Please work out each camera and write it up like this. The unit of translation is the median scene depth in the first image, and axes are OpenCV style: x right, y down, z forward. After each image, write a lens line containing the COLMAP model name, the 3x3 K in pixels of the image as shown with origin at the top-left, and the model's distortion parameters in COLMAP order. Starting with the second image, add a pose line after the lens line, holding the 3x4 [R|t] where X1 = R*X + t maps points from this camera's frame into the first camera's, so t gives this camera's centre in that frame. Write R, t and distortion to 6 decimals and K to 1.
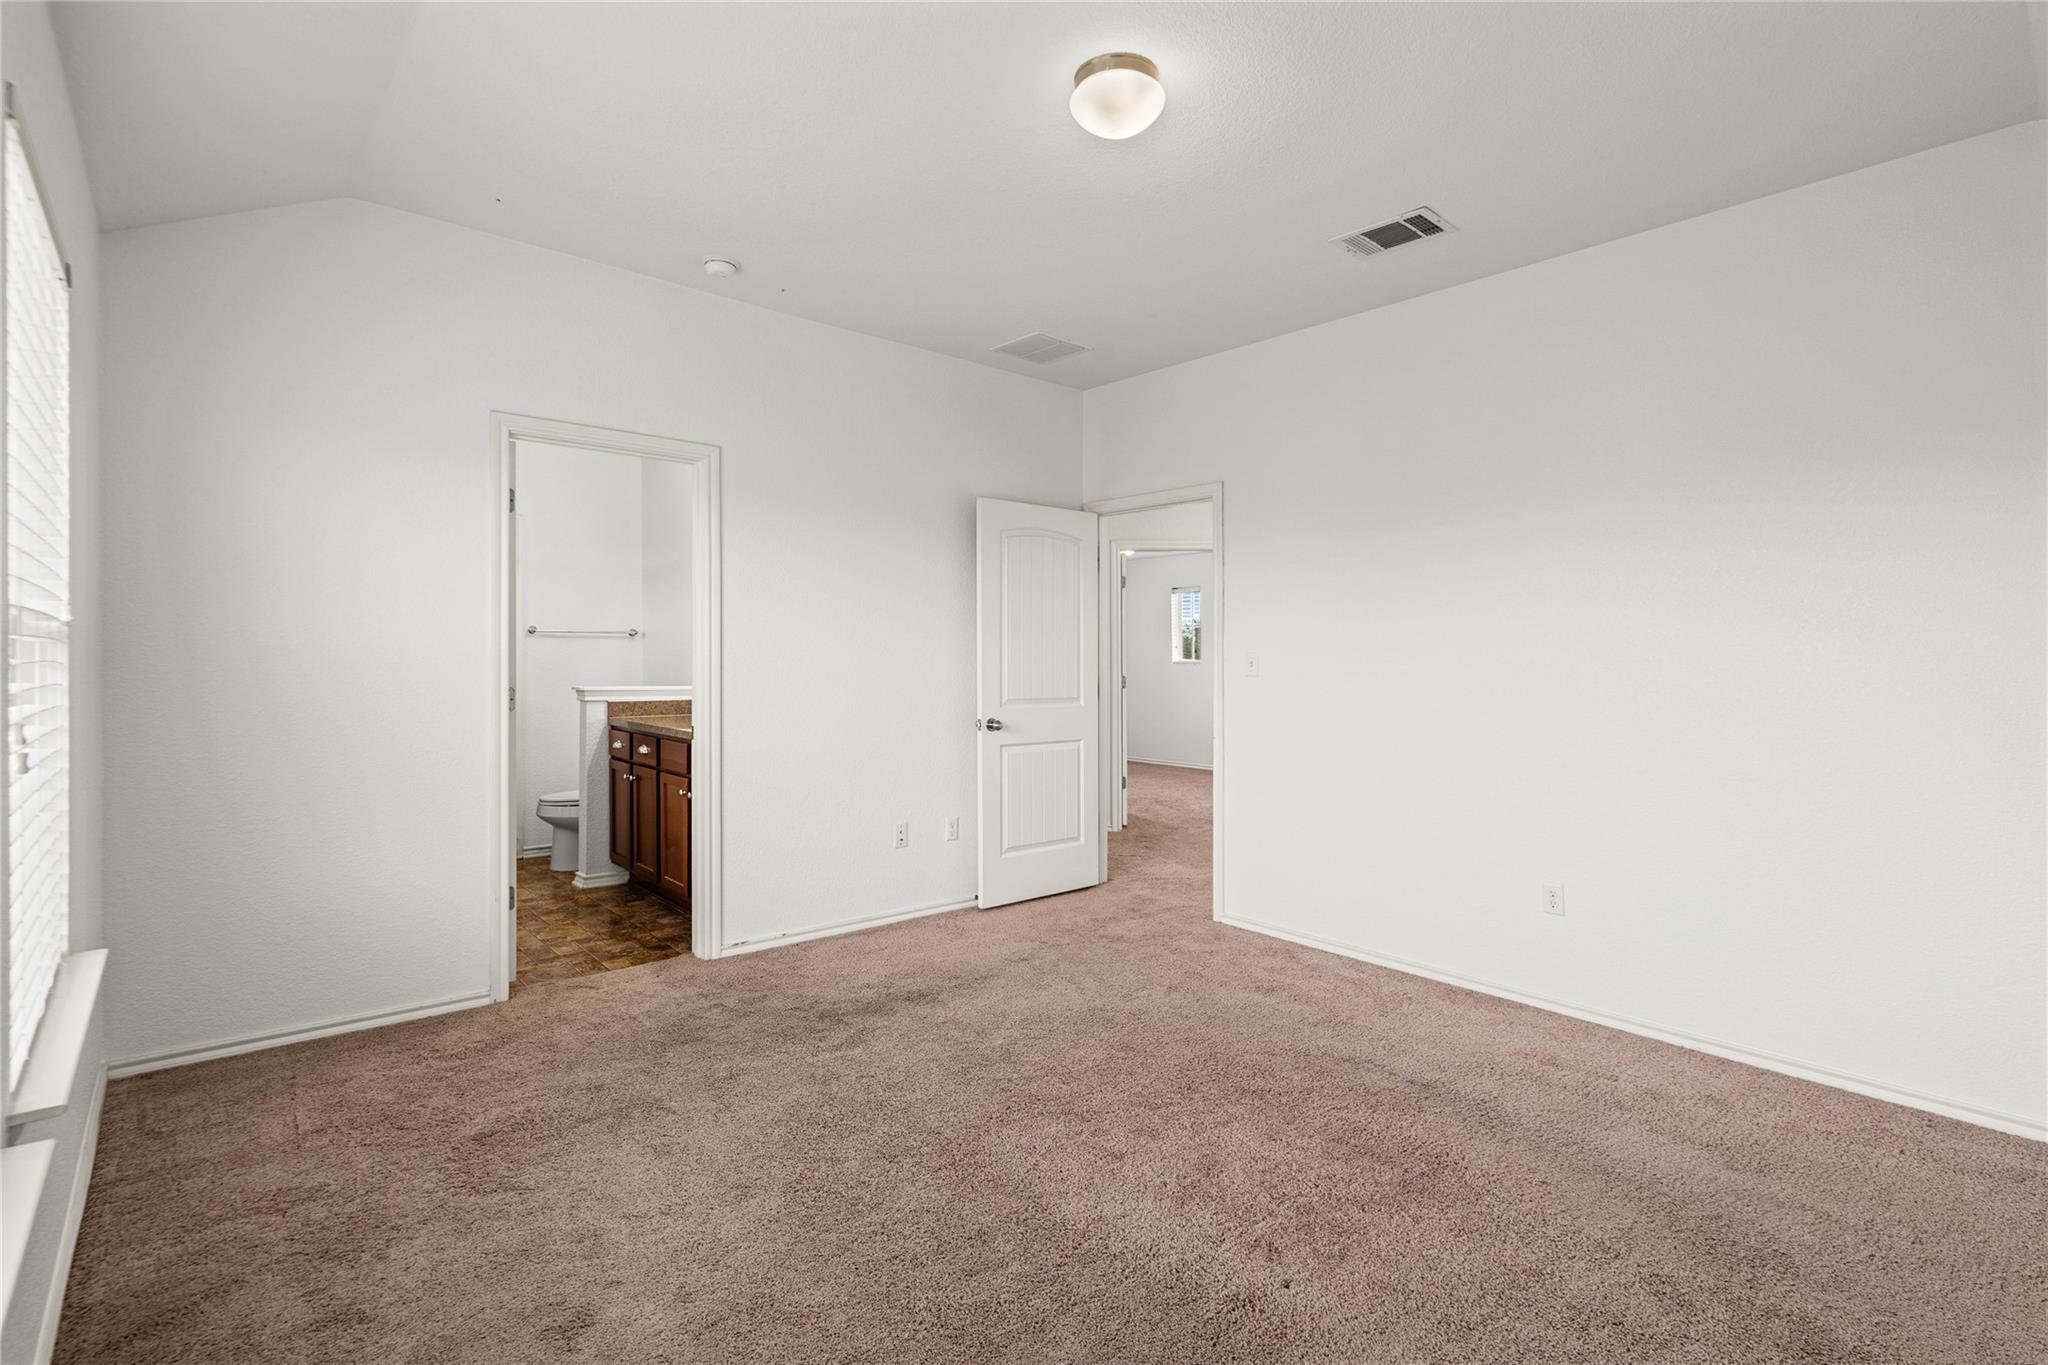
lens RADIAL K [[964.0, 0, 1029.5], [0, 964.0, 685.9], [0, 0, 1]] dist [-0.000245, -0.001793]
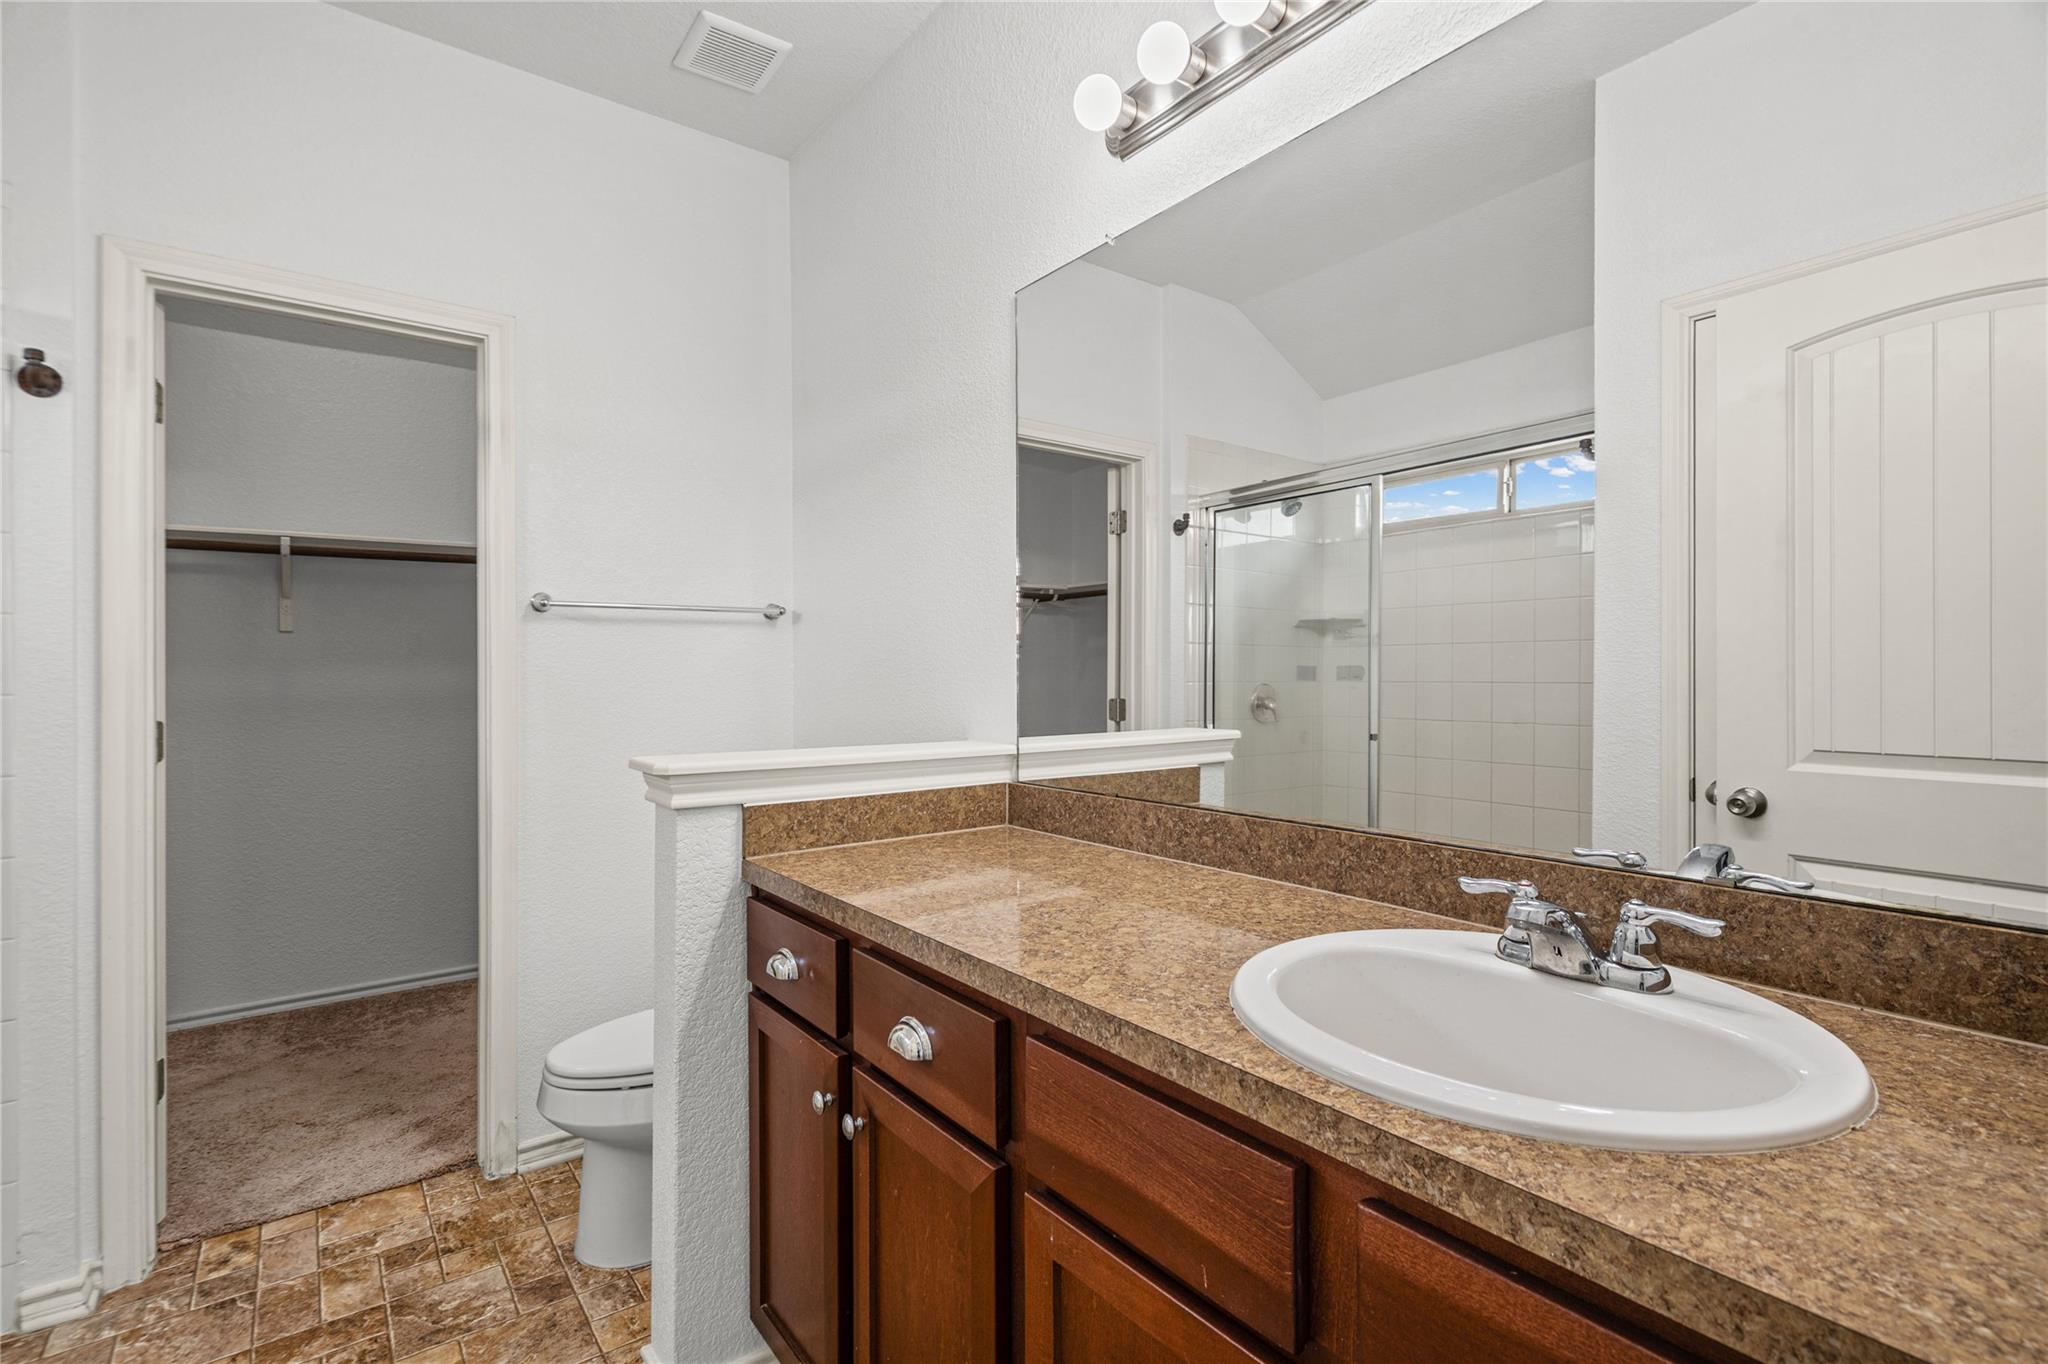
lens RADIAL K [[964.0, 0, 1027.2], [0, 964.0, 673.0], [0, 0, 1]] dist [-0.000245, -0.001793]
pose [[0.997696, -0.011436, -0.066876, -0.325904], [0.009559, 0.999553, -0.028319, -0.017456], [0.067170, 0.027615, 0.997359, 0.697495]]
